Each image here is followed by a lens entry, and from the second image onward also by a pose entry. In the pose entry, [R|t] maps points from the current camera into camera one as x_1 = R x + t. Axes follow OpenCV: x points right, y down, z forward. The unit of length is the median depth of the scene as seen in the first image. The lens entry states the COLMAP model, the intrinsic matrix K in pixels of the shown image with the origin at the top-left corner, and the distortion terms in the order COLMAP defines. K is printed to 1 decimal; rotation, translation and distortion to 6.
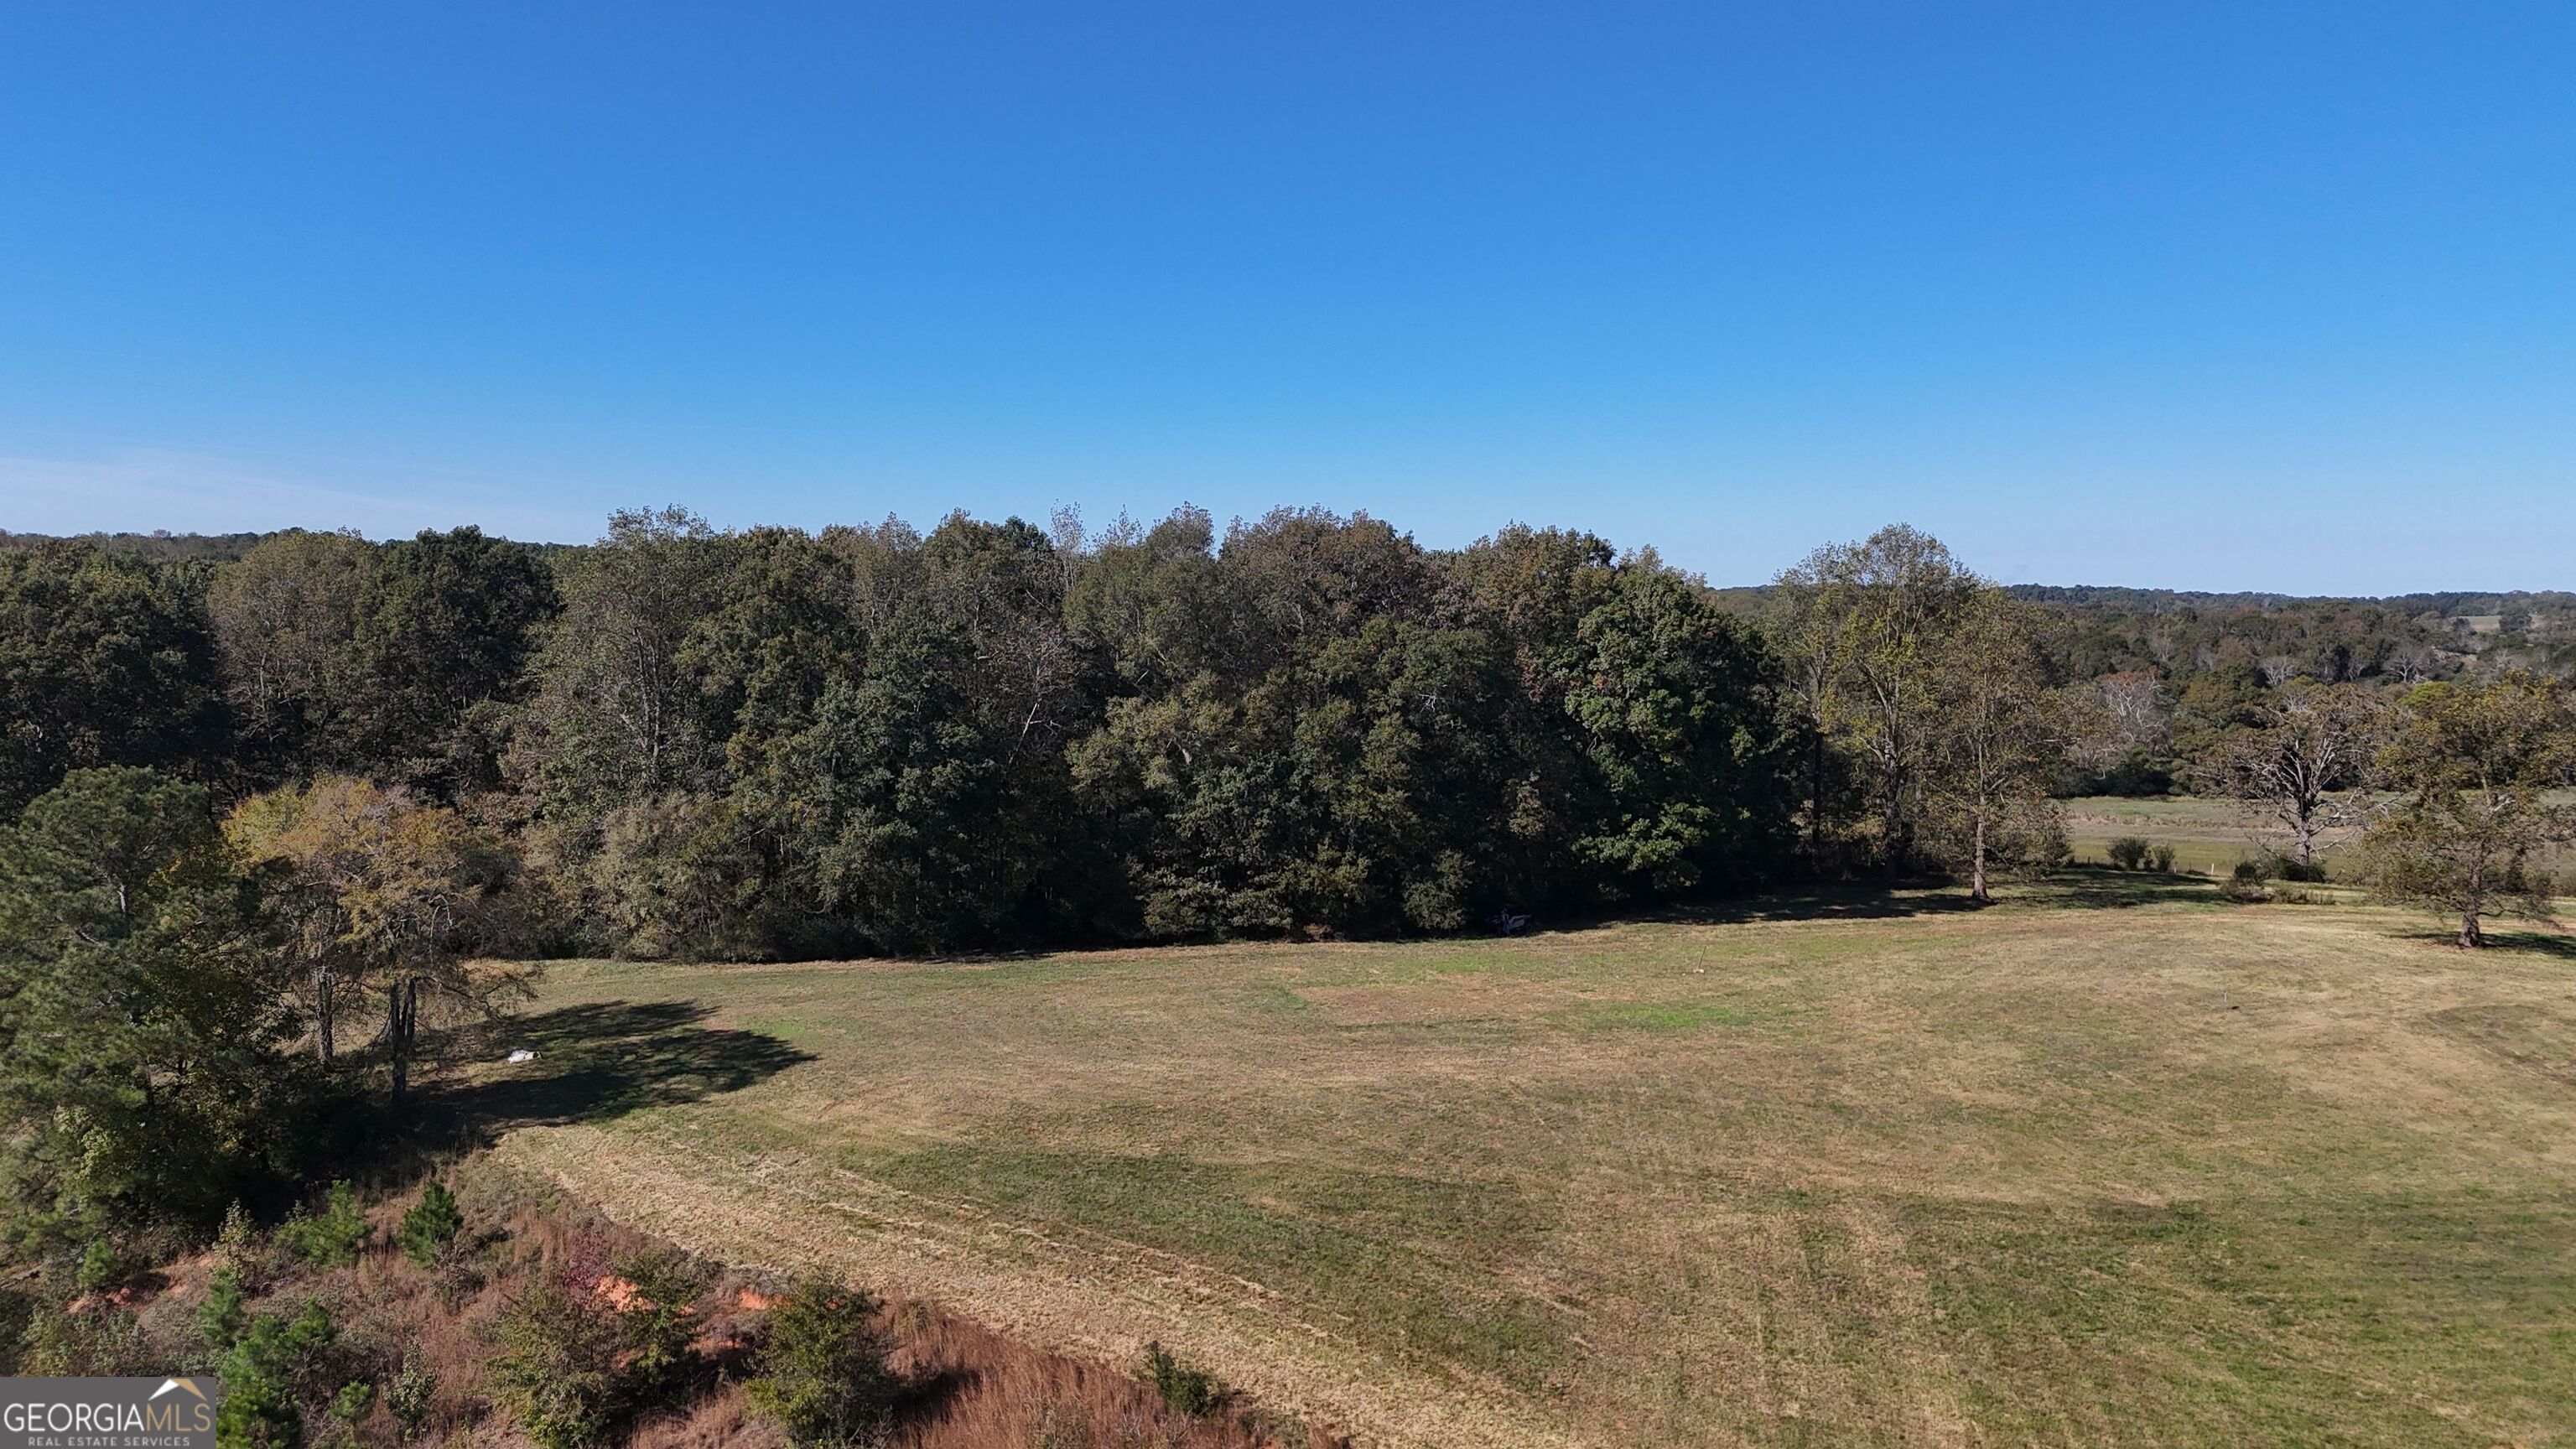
lens RADIAL K [[1886.0, 0, 1287.4], [0, 1886.0, 718.6], [0, 0, 1]] dist [0.089934, -0.095561]
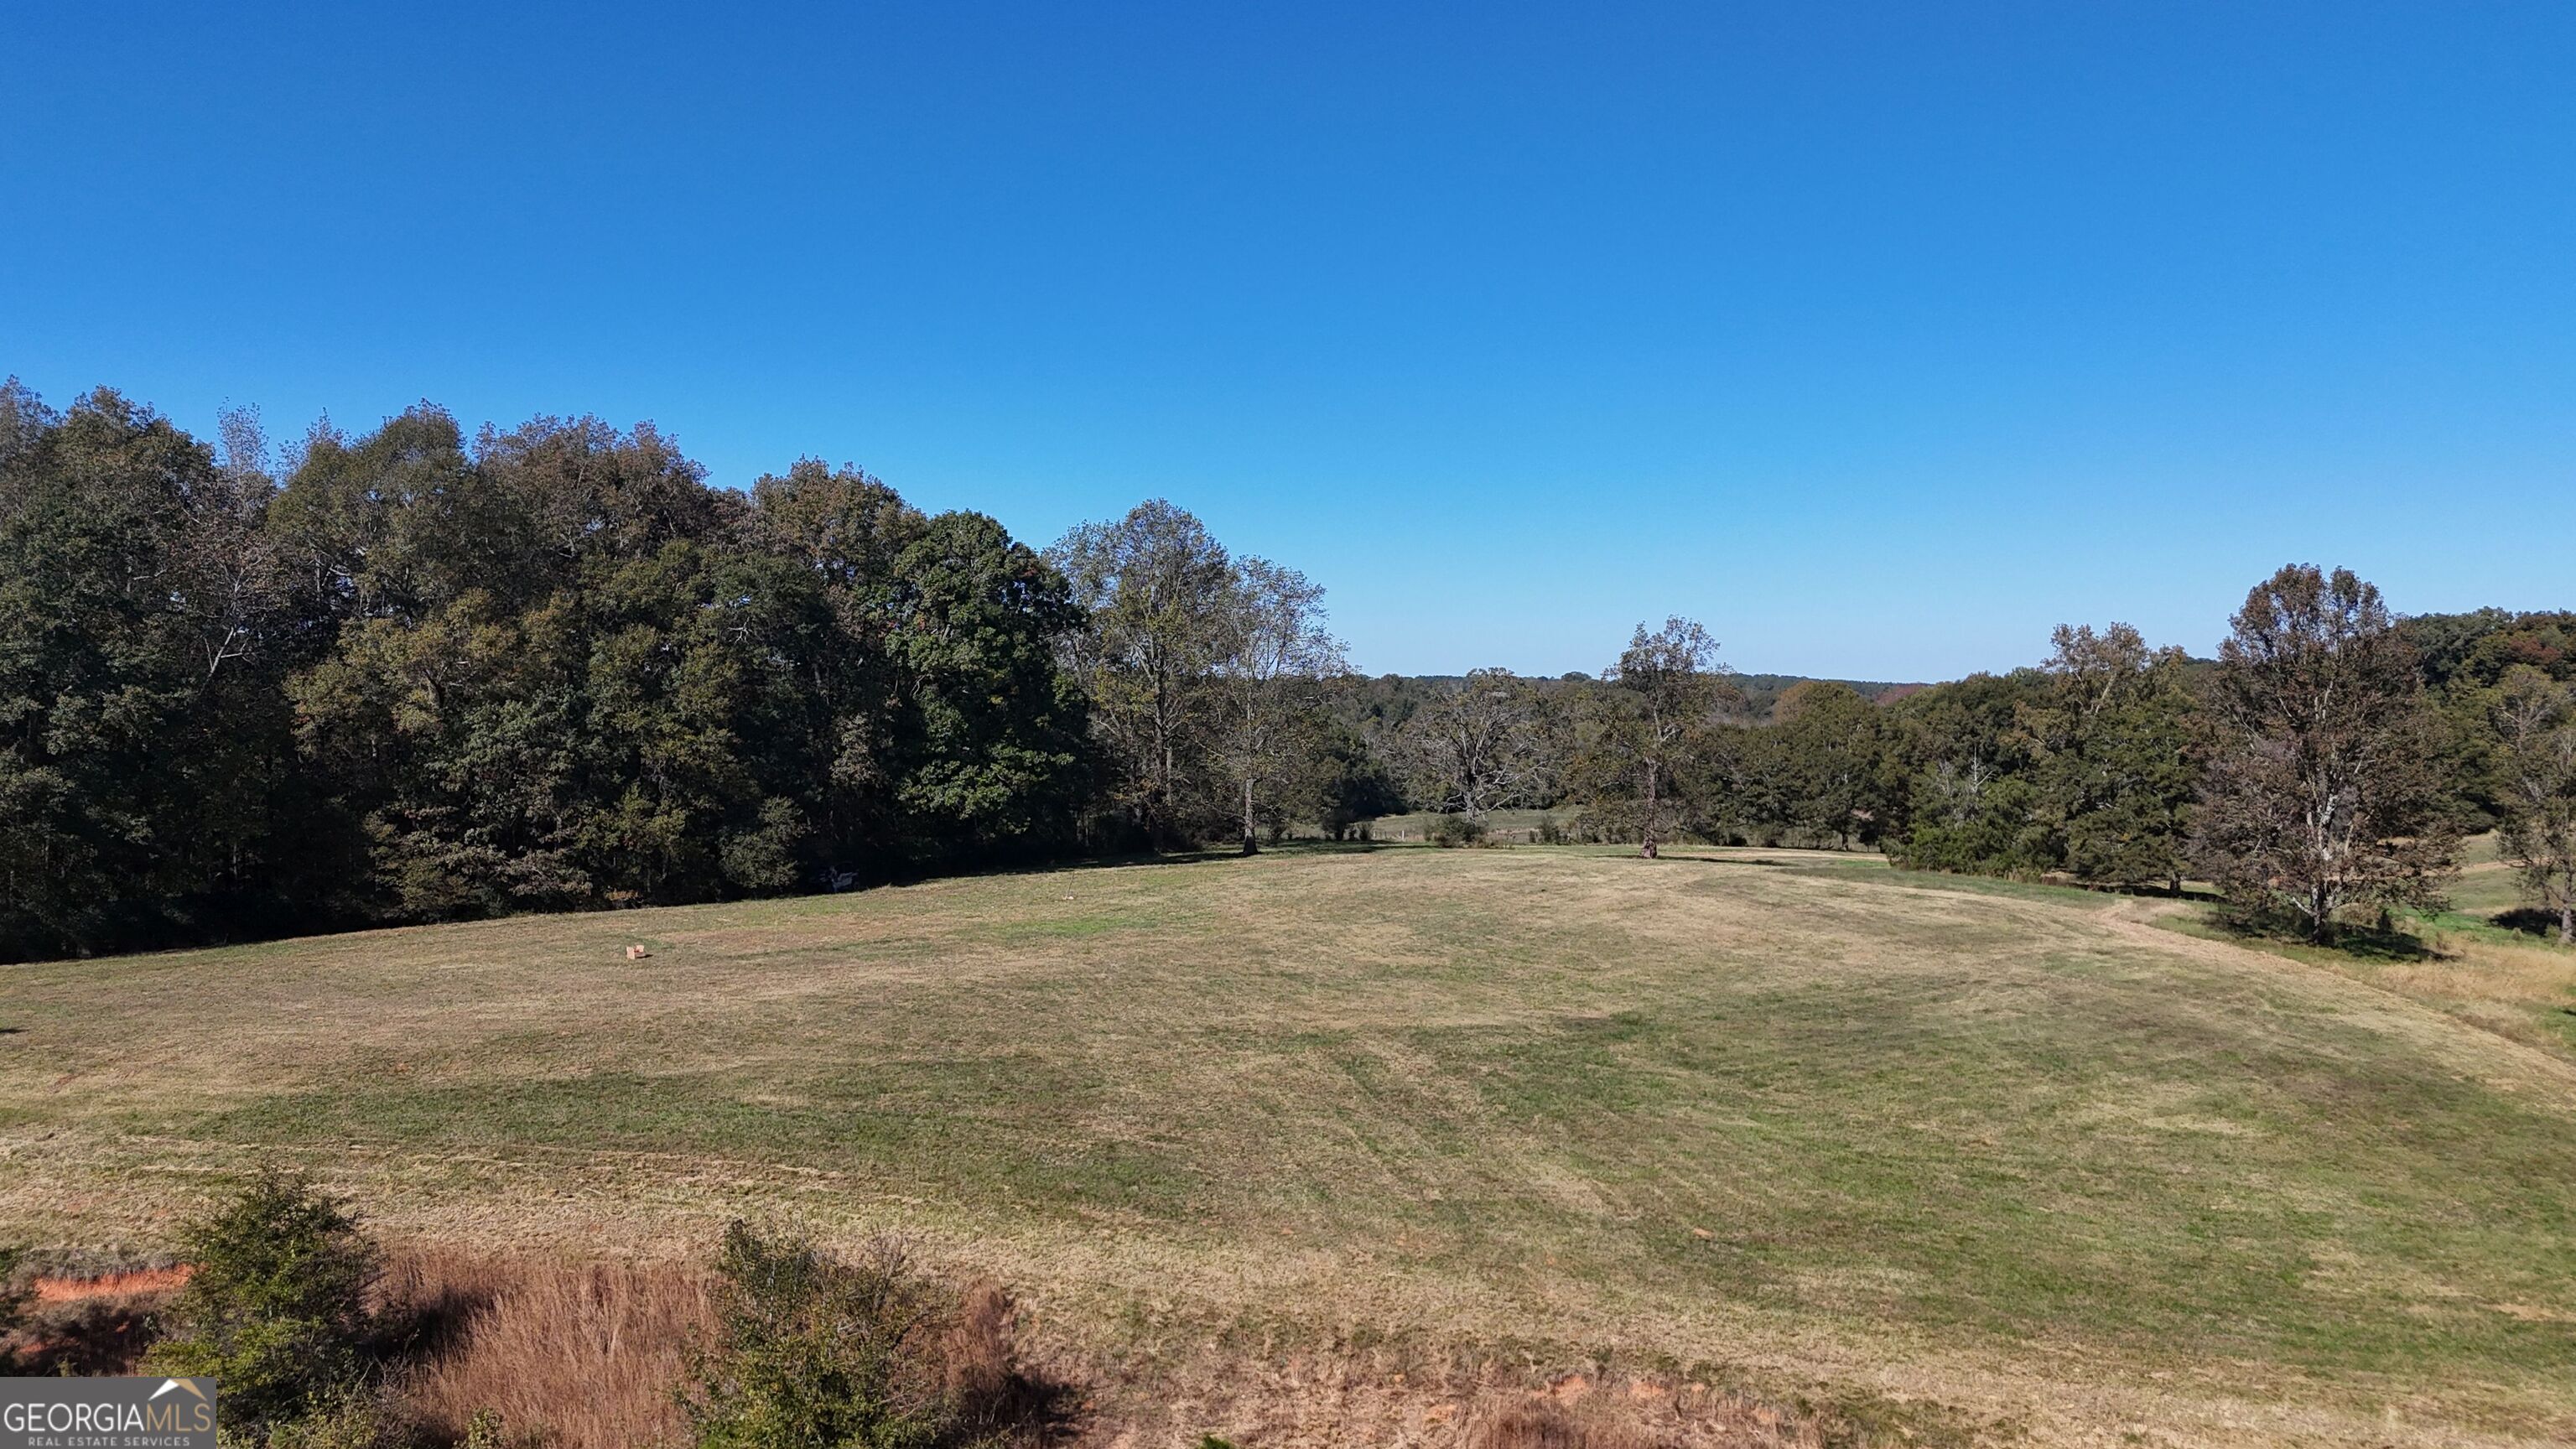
lens RADIAL K [[1886.0, 0, 1289.6], [0, 1886.0, 726.0], [0, 0, 1]] dist [0.089934, -0.095561]
pose [[0.888793, -0.017098, 0.457989, -0.109545], [0.037623, 0.998653, -0.035729, 0.077583], [-0.456762, 0.048986, 0.888239, 0.089817]]
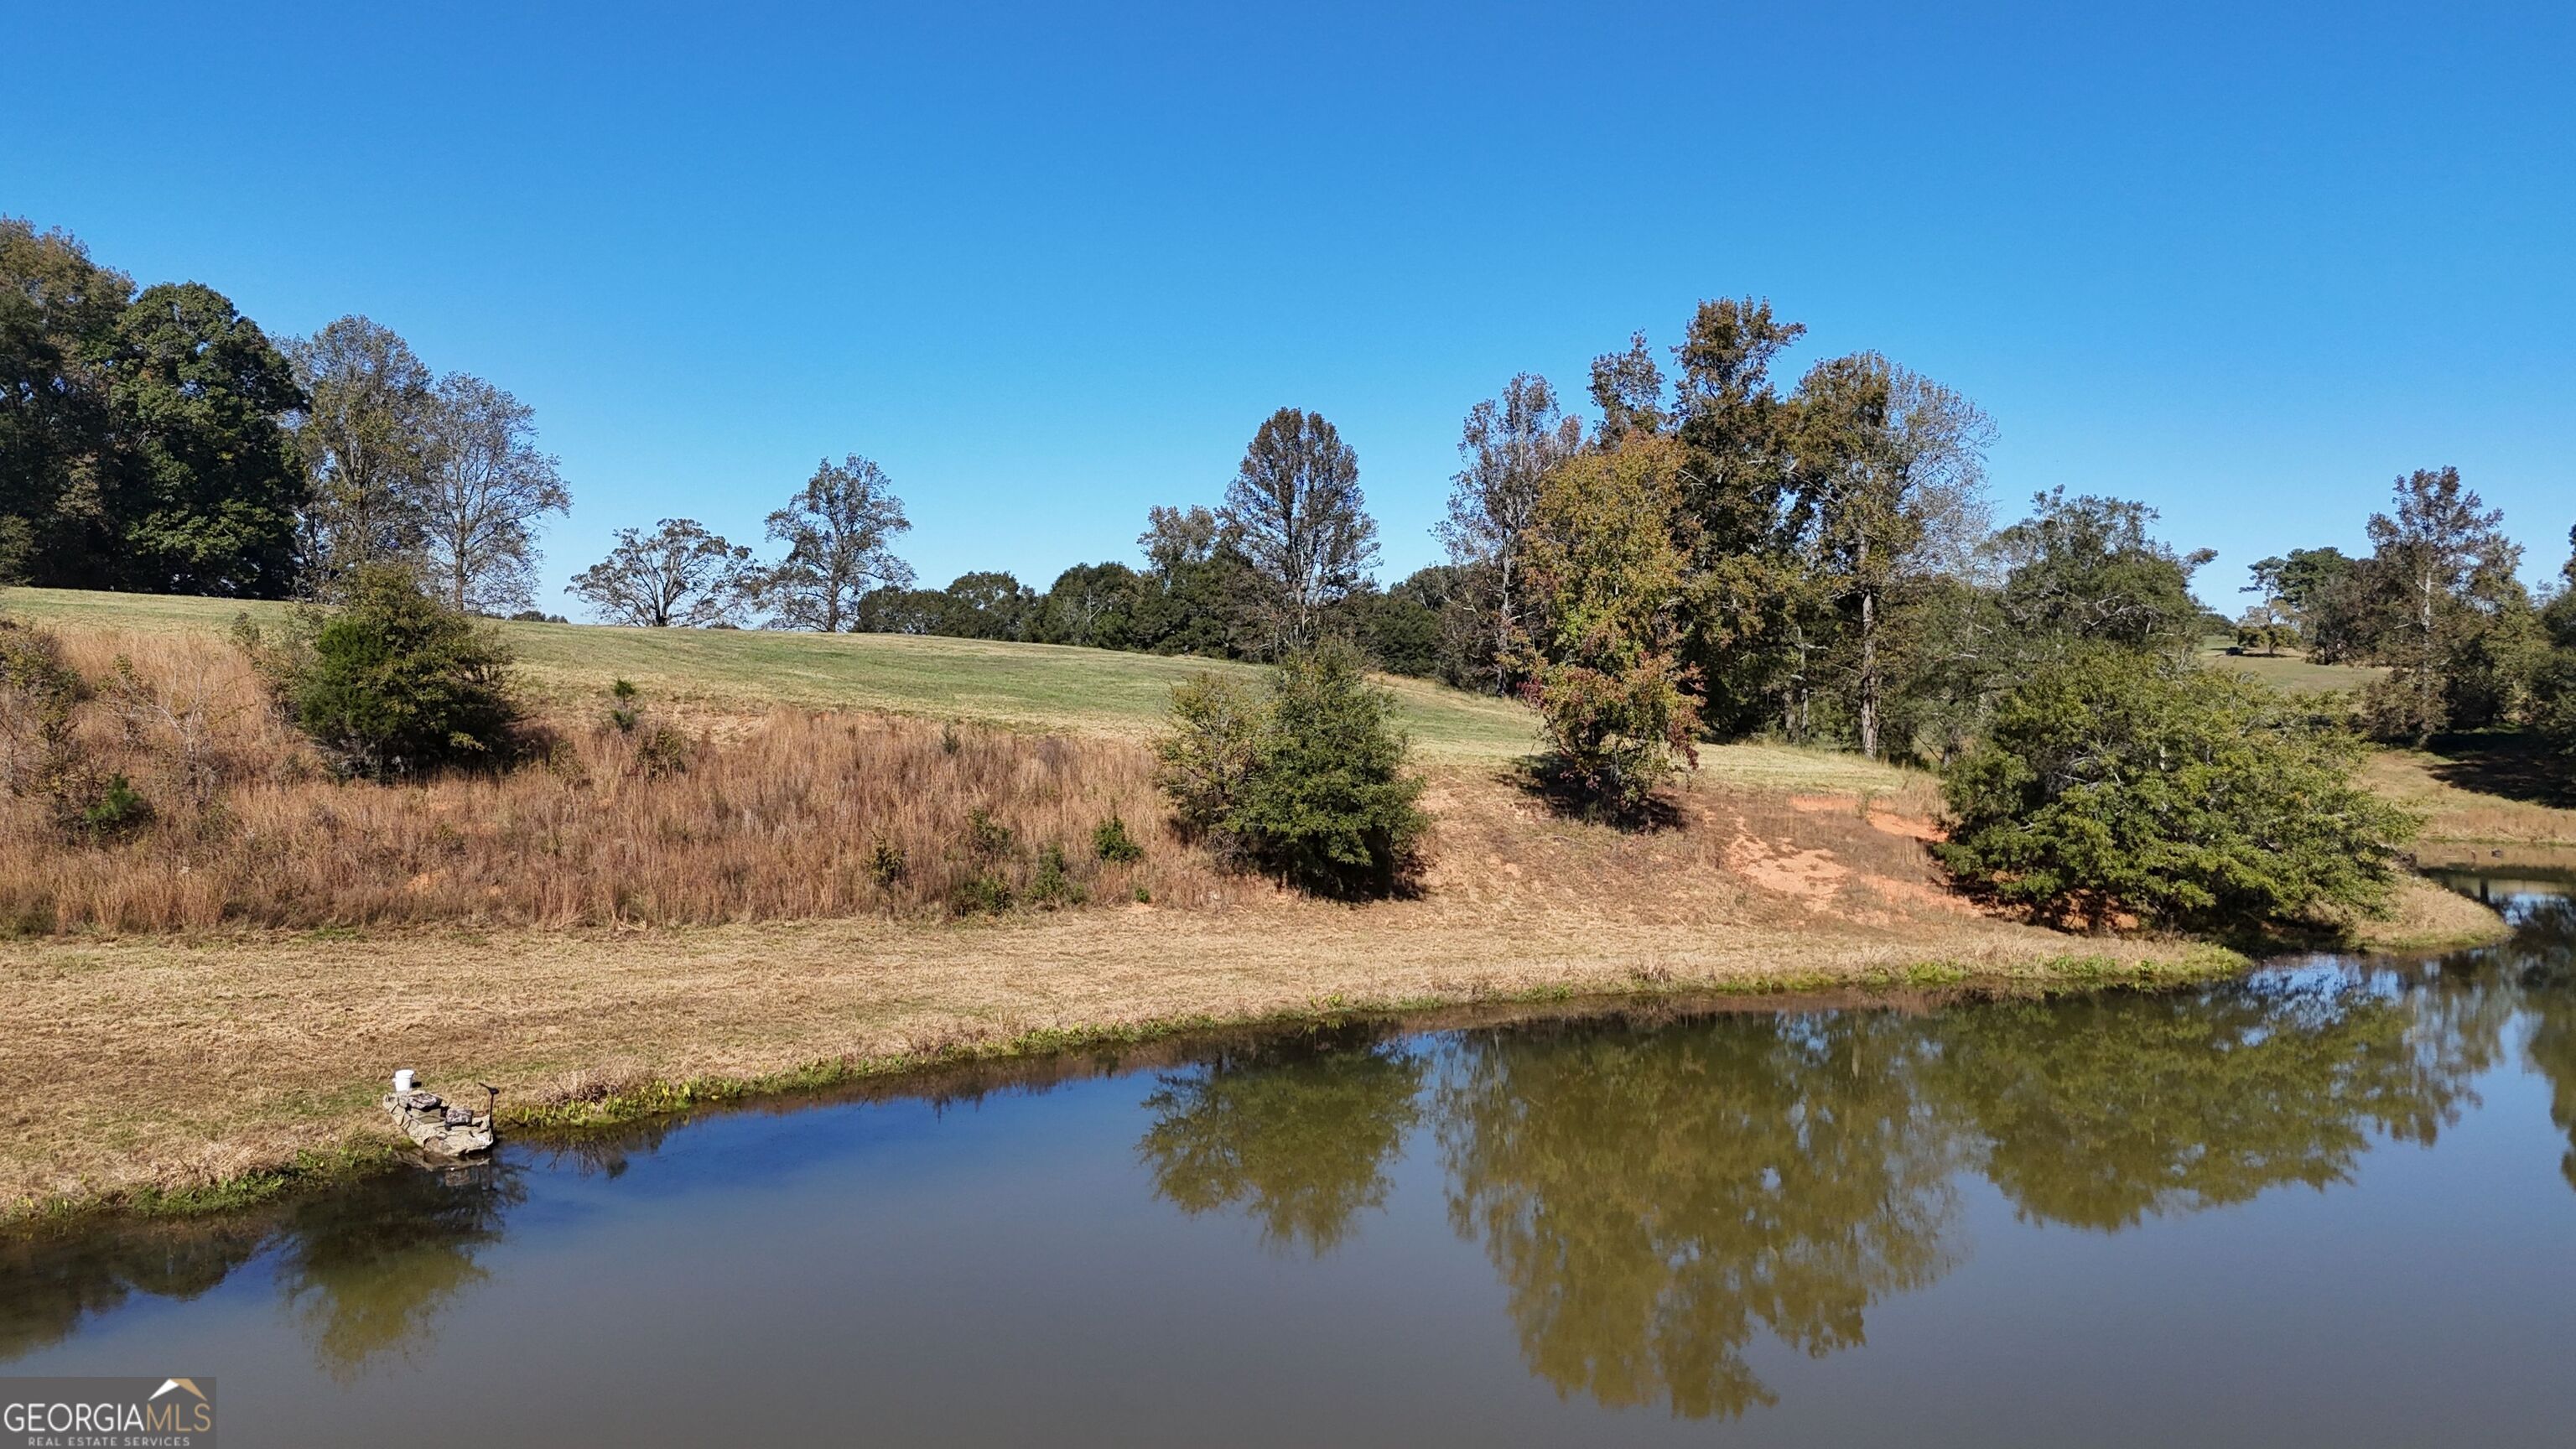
lens RADIAL K [[1886.0, 0, 1289.6], [0, 1886.0, 736.0], [0, 0, 1]] dist [0.089934, -0.095561]
pose [[0.609492, -0.022553, 0.792472, -0.296442], [0.039110, 0.999234, -0.001643, 0.208830], [-0.791827, 0.031995, 0.609907, -0.103944]]
